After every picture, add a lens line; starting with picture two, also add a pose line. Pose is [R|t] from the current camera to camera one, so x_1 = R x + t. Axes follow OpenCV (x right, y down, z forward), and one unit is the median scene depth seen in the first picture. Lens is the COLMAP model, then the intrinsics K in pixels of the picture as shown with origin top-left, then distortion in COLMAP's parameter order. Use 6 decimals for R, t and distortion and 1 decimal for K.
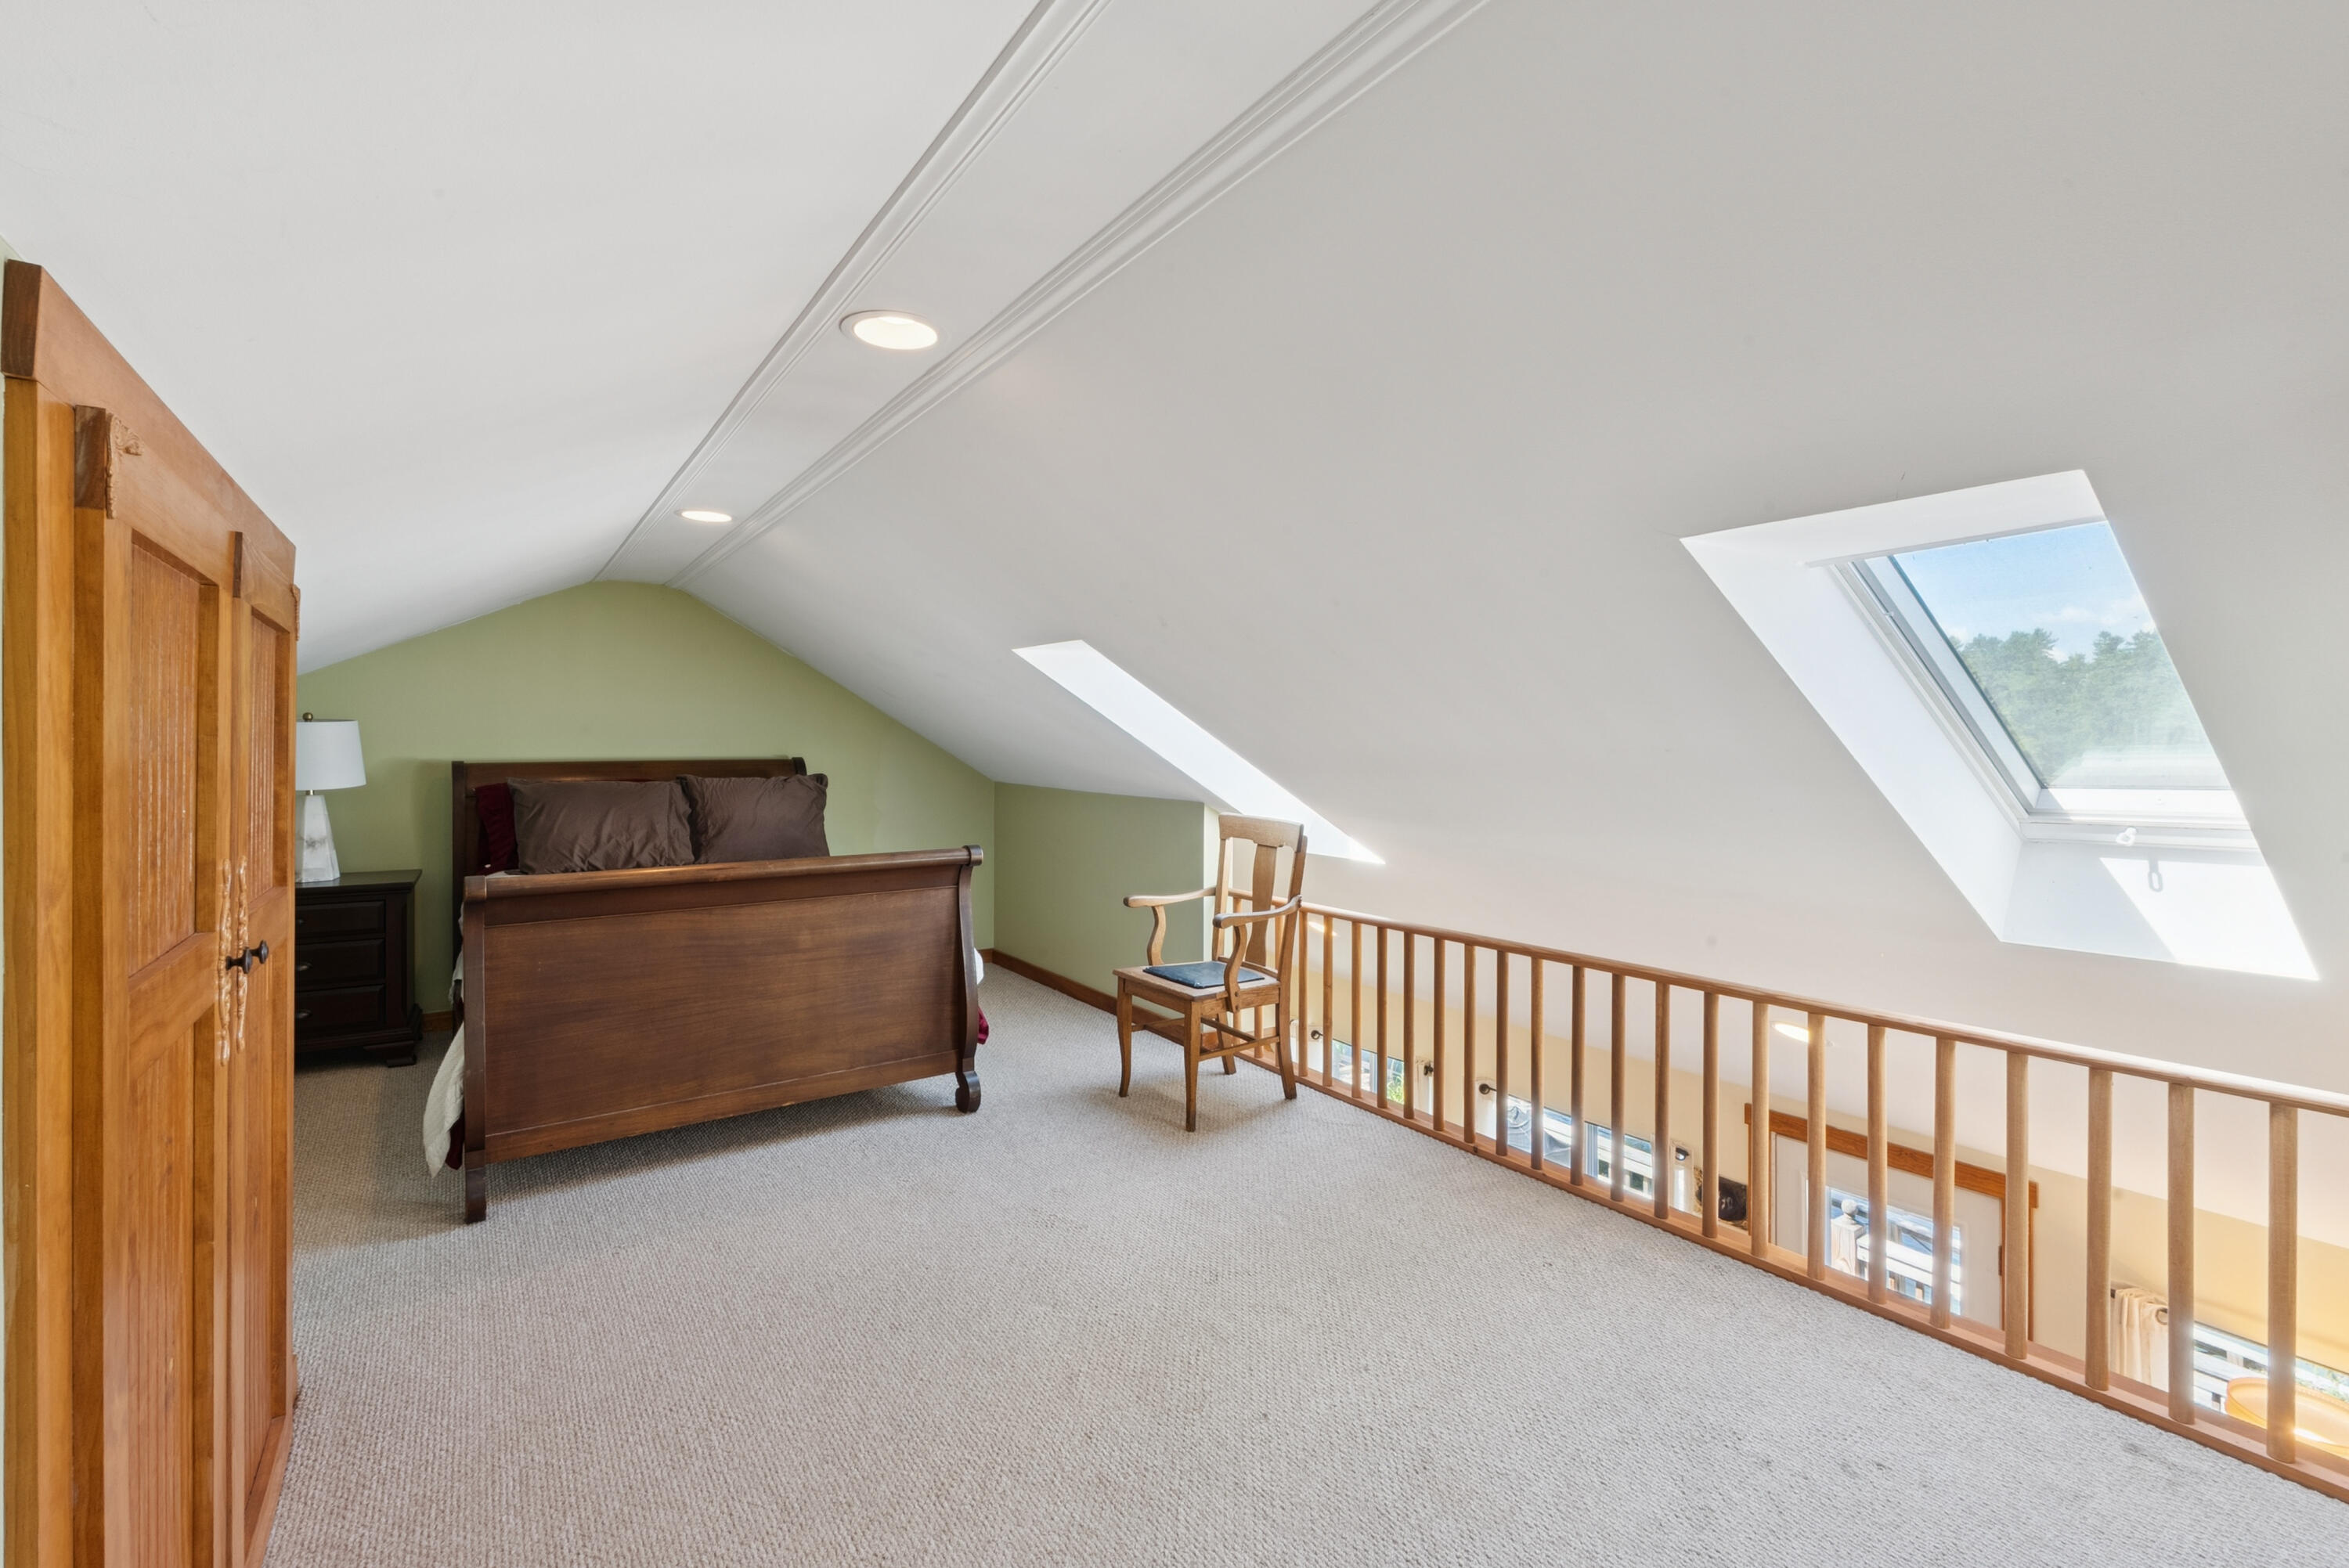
lens RADIAL K [[1058.4, 0, 1174.4], [0, 1058.4, 762.3], [0, 0, 1]] dist [-0.002956, -0.001021]
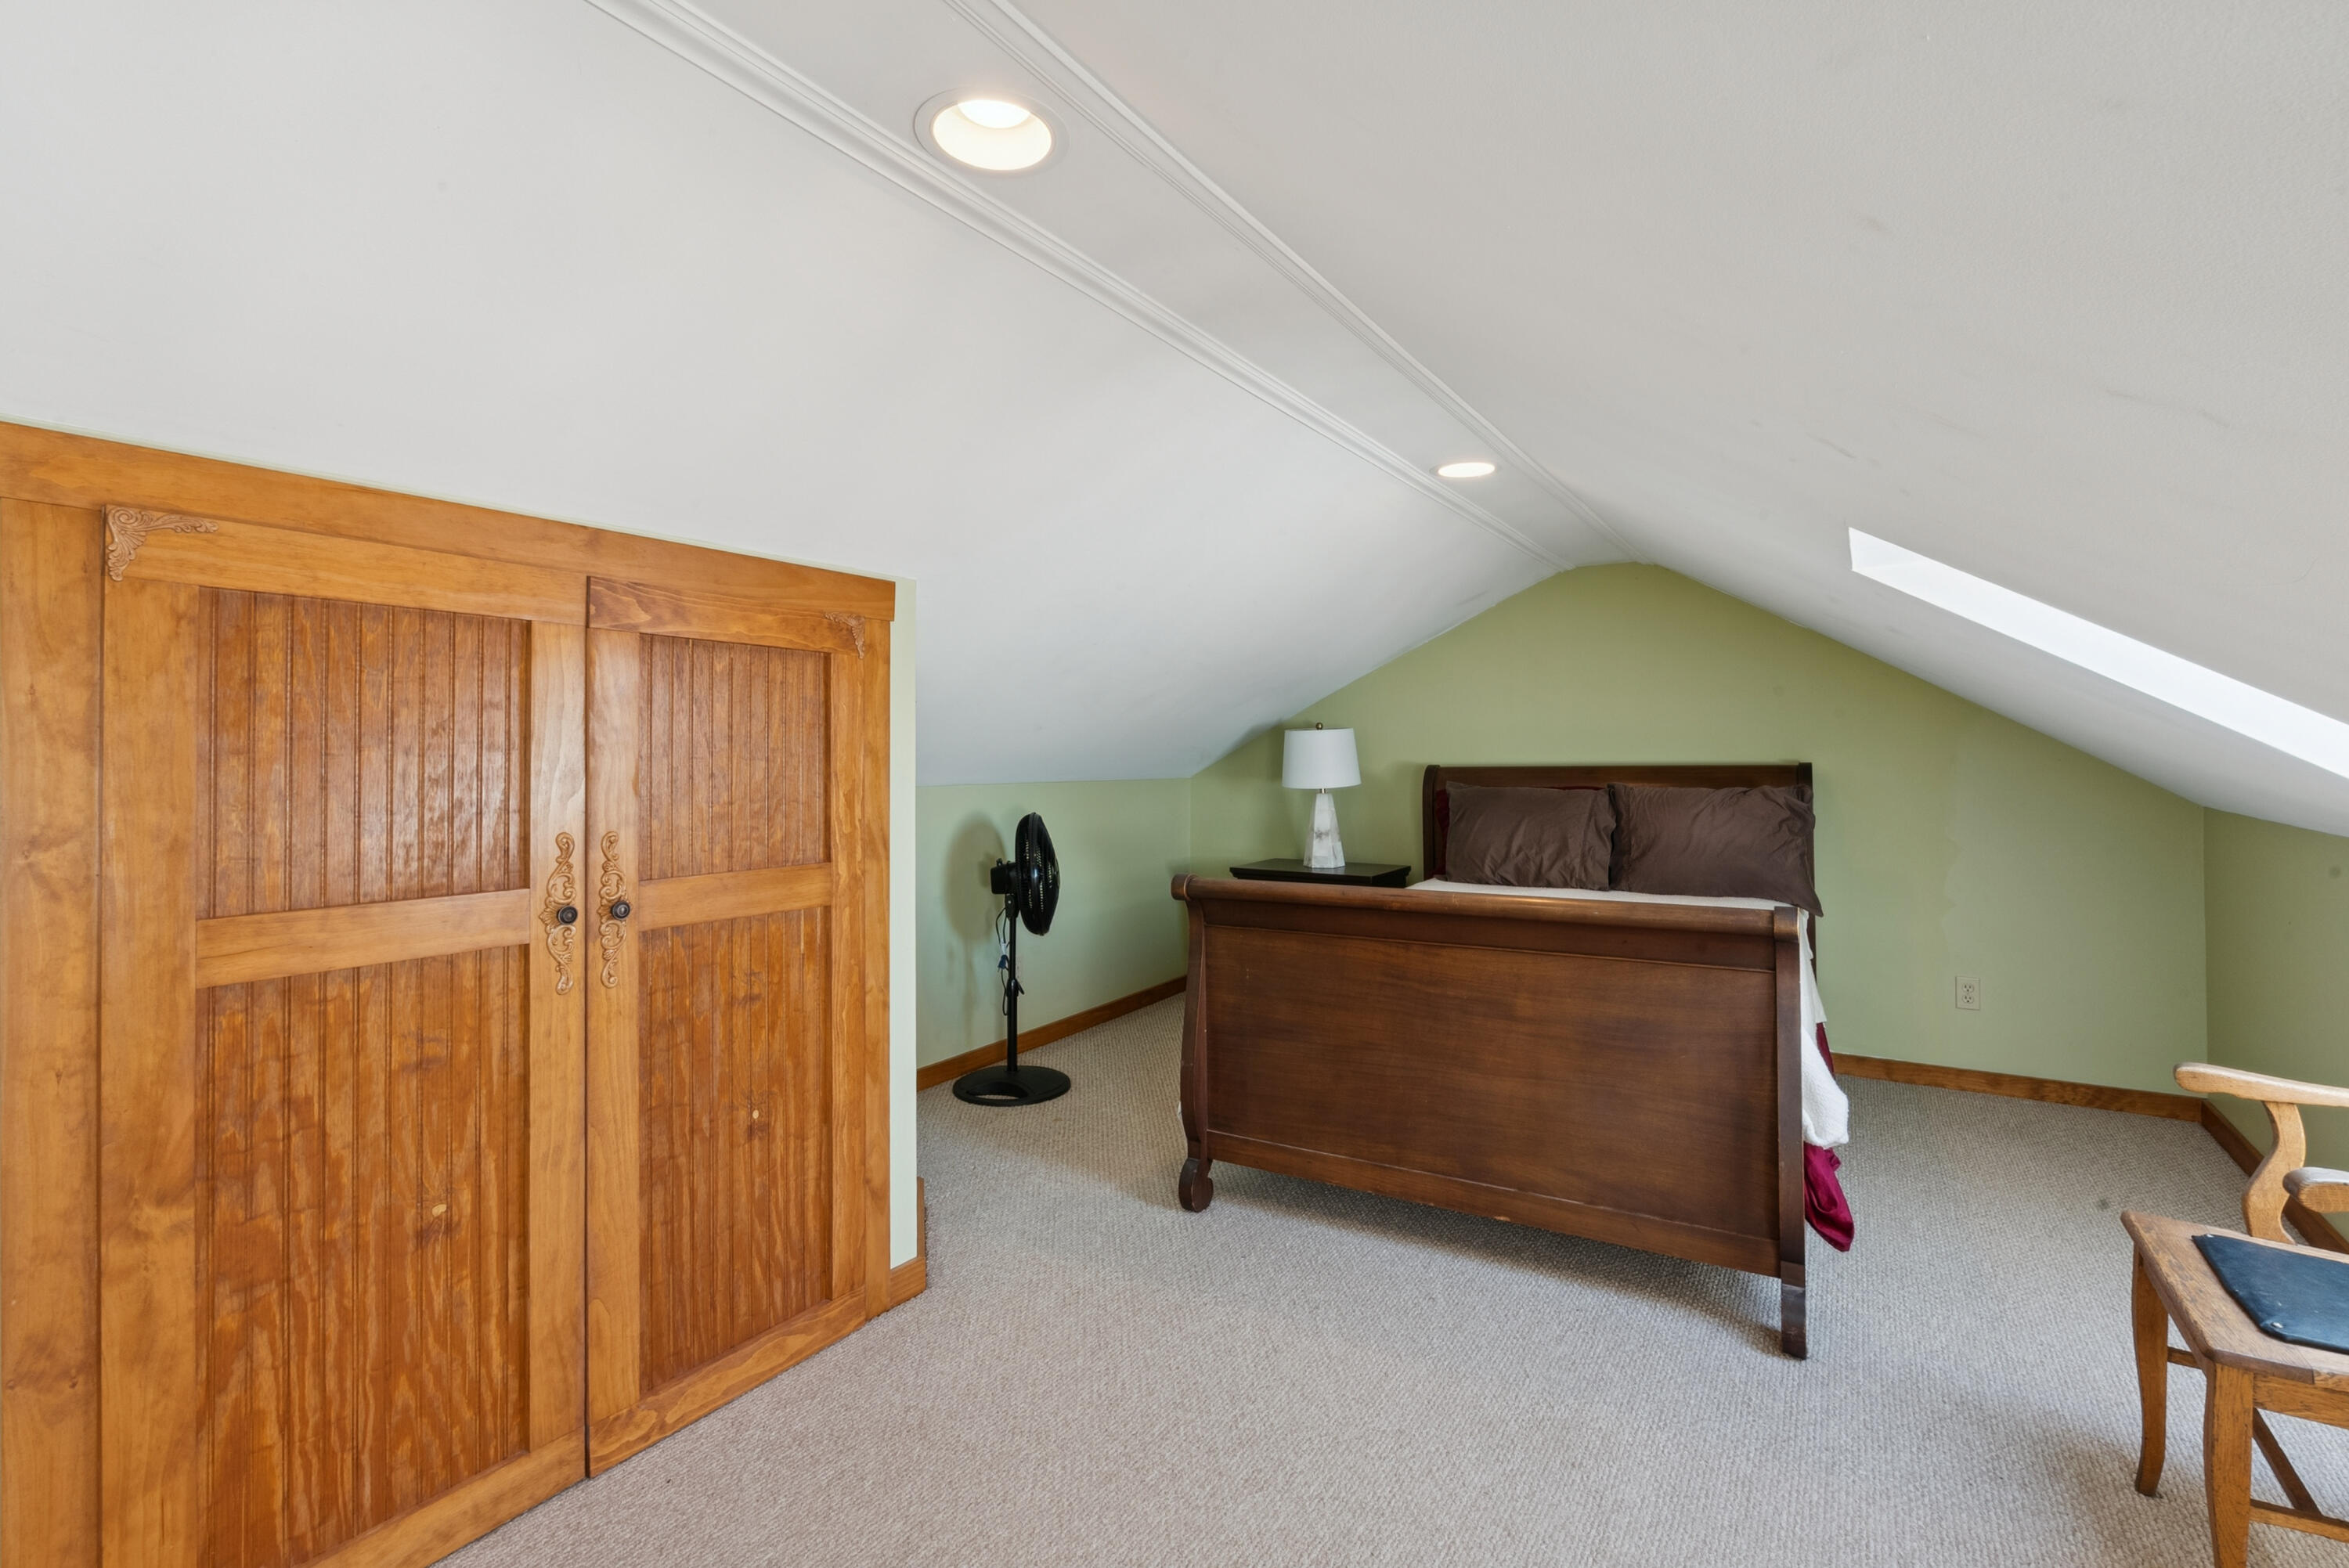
lens RADIAL K [[1058.4, 0, 1182.1], [0, 1058.4, 749.5], [0, 0, 1]] dist [-0.002956, -0.001021]
pose [[0.403928, -0.008039, -0.914756, 0.200174], [-0.010169, 0.999860, -0.013277, 0.000124], [0.914734, 0.014665, 0.403789, 0.406954]]
